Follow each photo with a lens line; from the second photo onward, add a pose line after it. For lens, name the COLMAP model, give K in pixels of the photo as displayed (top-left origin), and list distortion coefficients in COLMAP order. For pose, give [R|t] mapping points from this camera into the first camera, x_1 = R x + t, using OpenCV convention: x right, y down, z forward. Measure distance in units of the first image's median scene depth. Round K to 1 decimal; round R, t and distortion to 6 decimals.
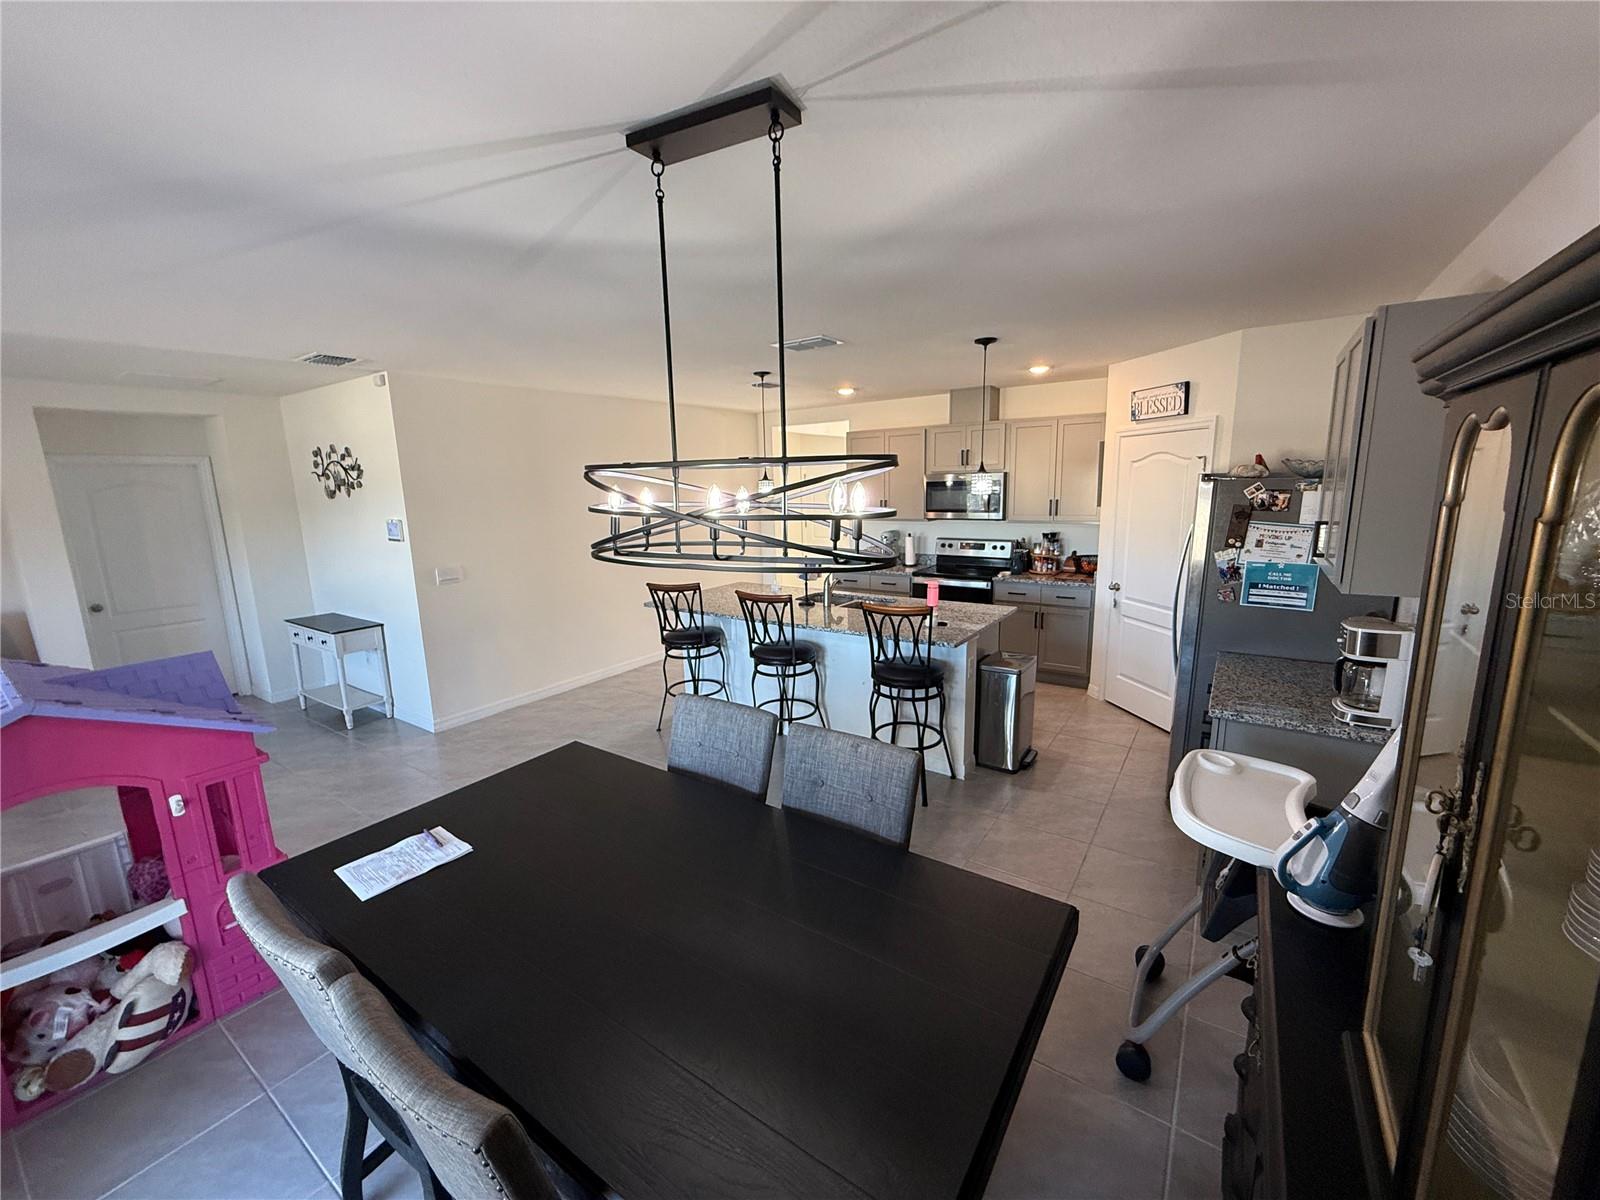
lens RADIAL K [[645.8, 0, 796.7], [0, 645.8, 600.6], [0, 0, 1]] dist [0.000337, 0.000093]
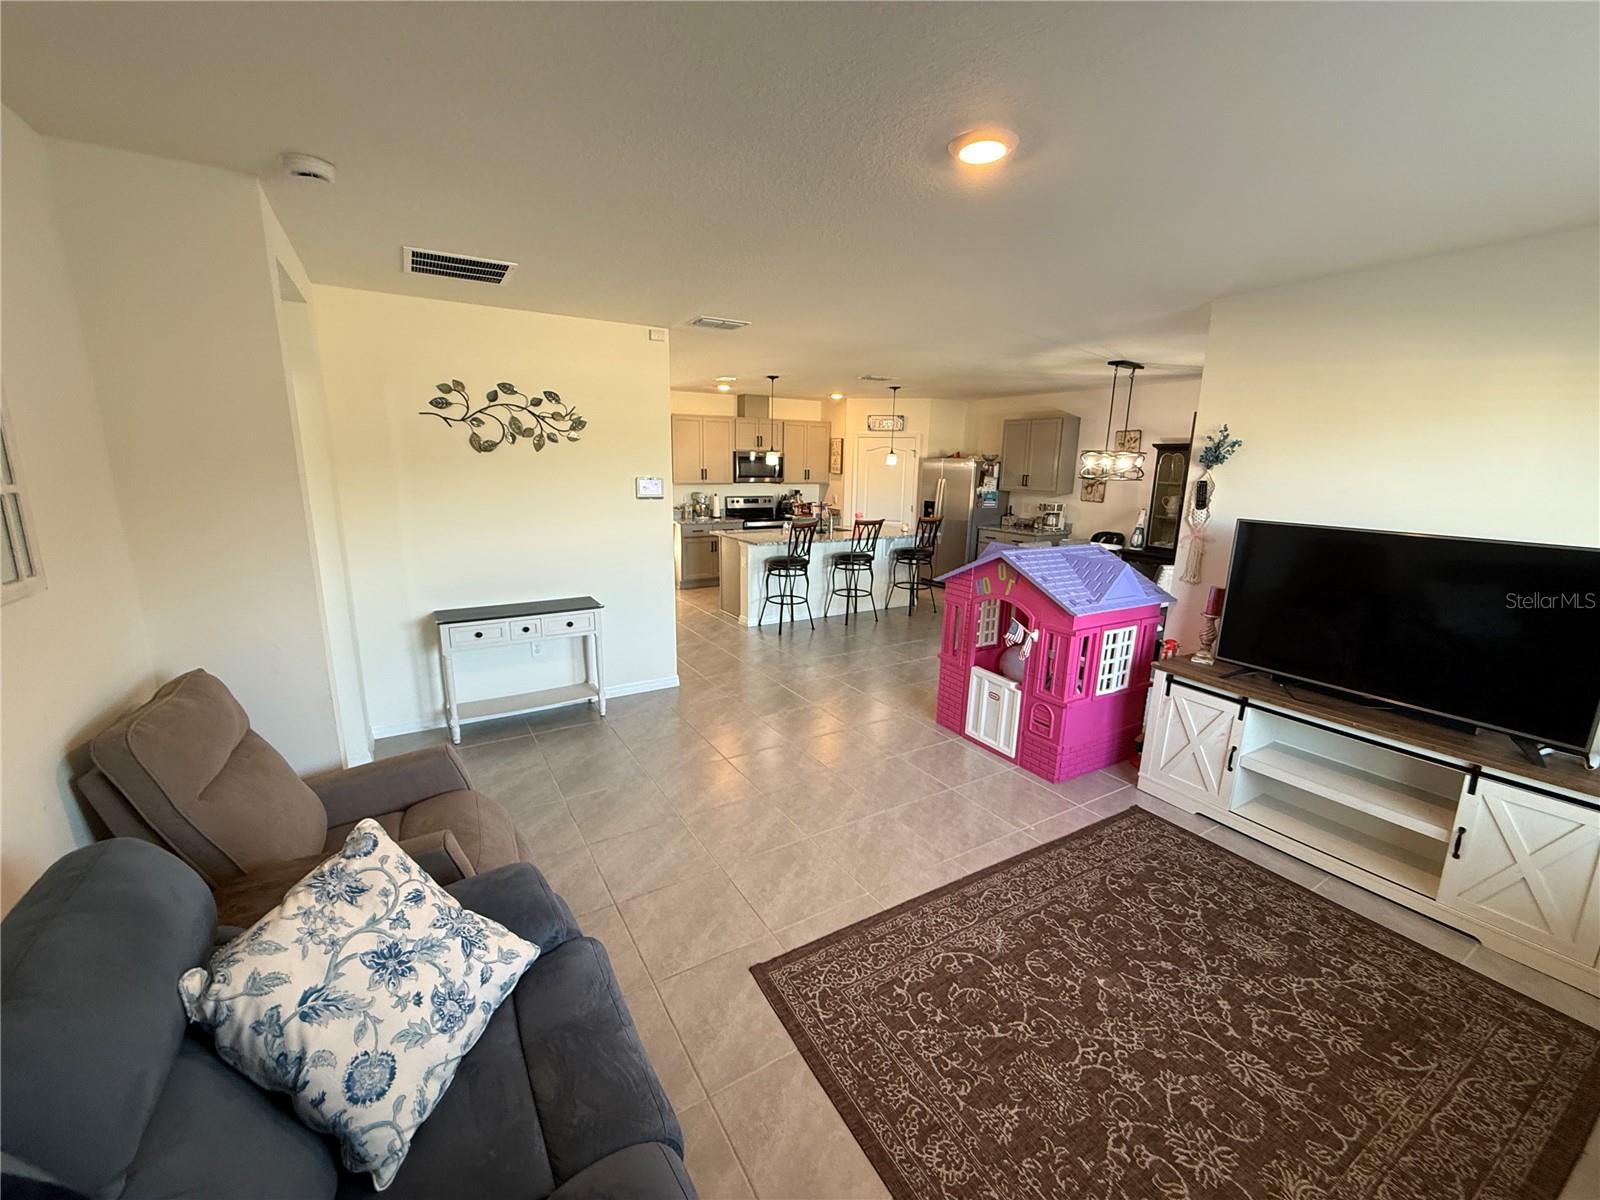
lens RADIAL K [[645.8, 0, 796.7], [0, 645.8, 600.6], [0, 0, 1]] dist [0.000337, 0.000093]
pose [[0.427203, -0.161374, 0.889638, -1.237249], [0.138082, 0.984046, 0.112193, -0.012065], [-0.893550, 0.074913, 0.442670, 0.305652]]
